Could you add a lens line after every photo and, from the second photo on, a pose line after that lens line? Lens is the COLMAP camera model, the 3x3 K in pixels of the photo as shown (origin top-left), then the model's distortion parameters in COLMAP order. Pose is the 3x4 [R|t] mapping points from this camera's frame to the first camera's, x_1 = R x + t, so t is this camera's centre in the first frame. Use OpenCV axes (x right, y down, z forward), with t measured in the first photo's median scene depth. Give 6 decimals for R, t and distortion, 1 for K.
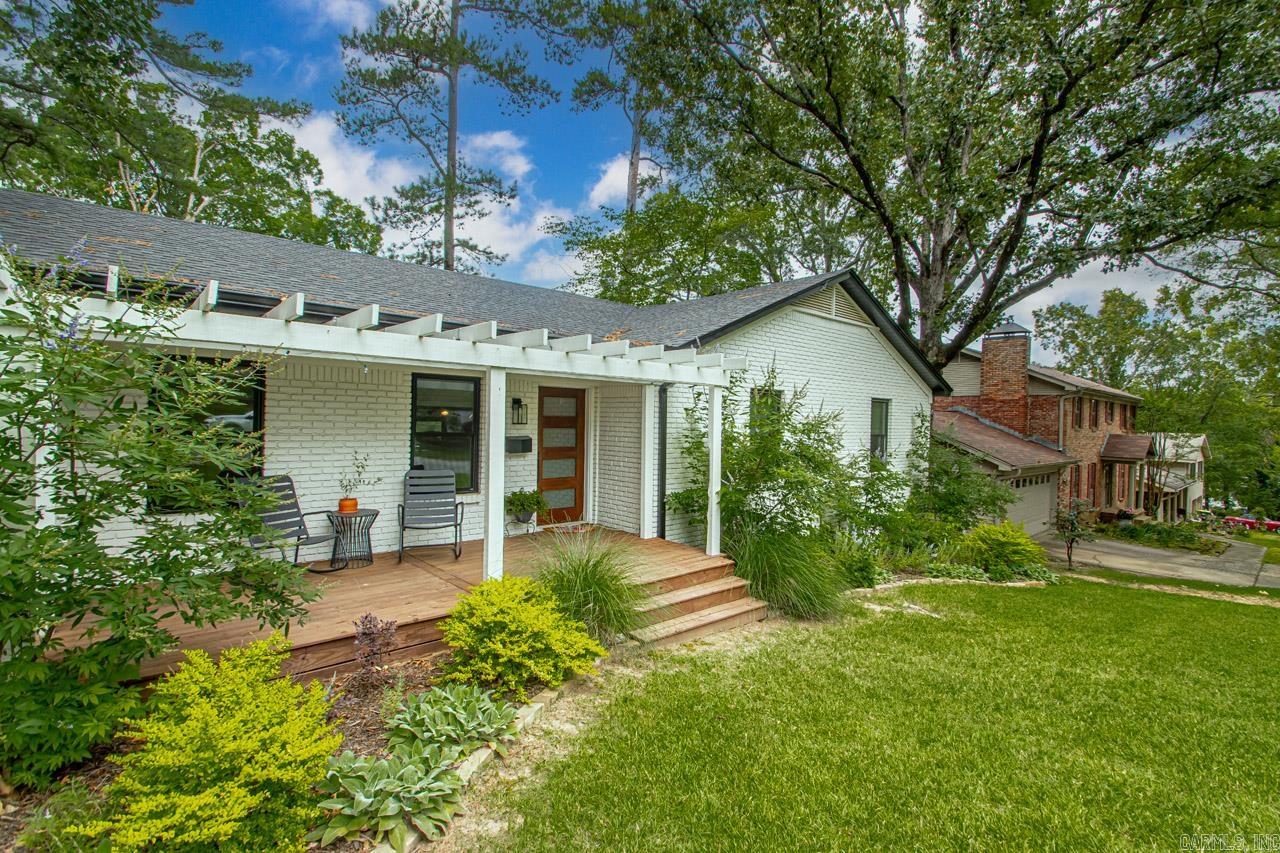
lens RADIAL K [[597.8, 0, 651.2], [0, 597.8, 425.1], [0, 0, 1]] dist [0.025450, -0.021347]
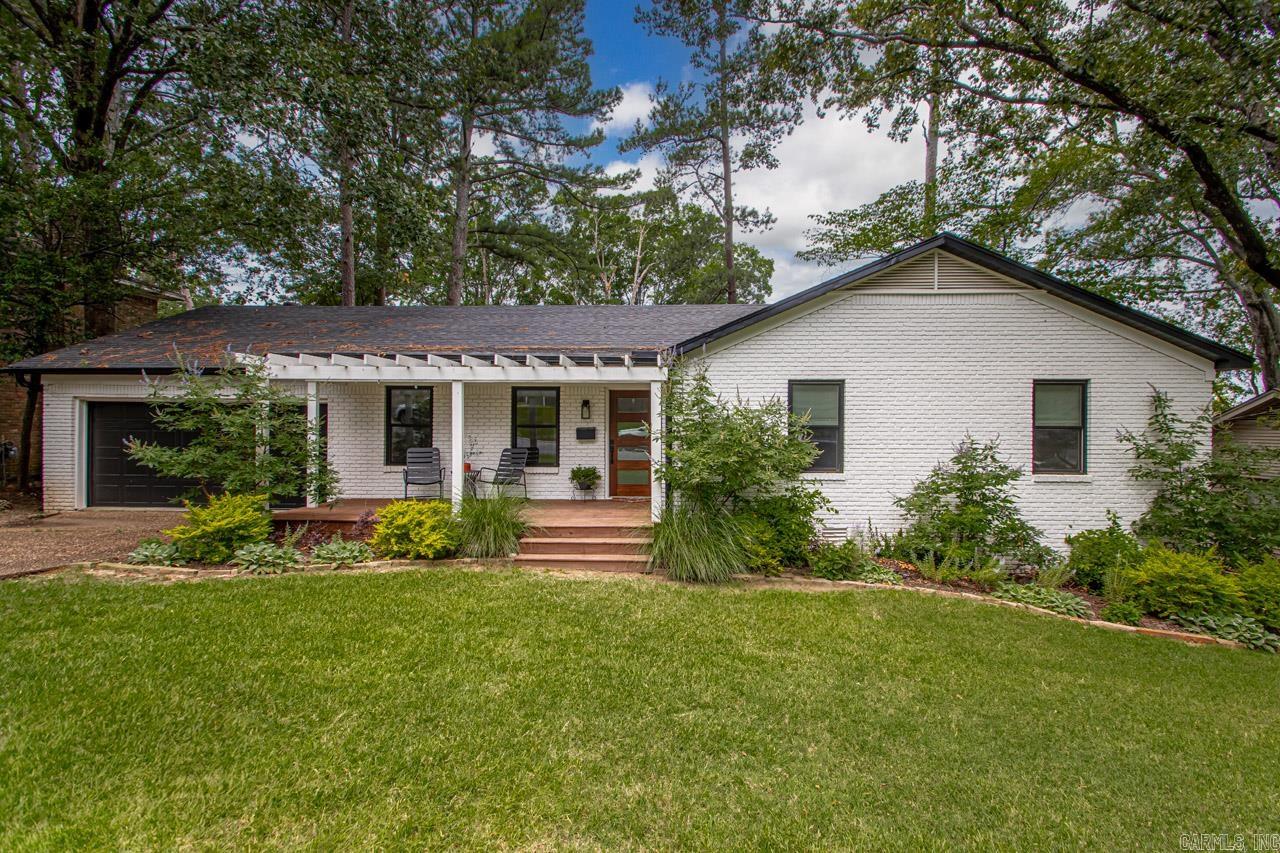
lens RADIAL K [[597.8, 0, 651.2], [0, 597.8, 425.1], [0, 0, 1]] dist [0.025450, -0.021347]
pose [[0.726586, -0.019754, -0.686792, 0.820366], [0.004336, 0.999699, -0.024167, 0.046304], [0.687062, 0.014582, 0.726452, 0.114194]]
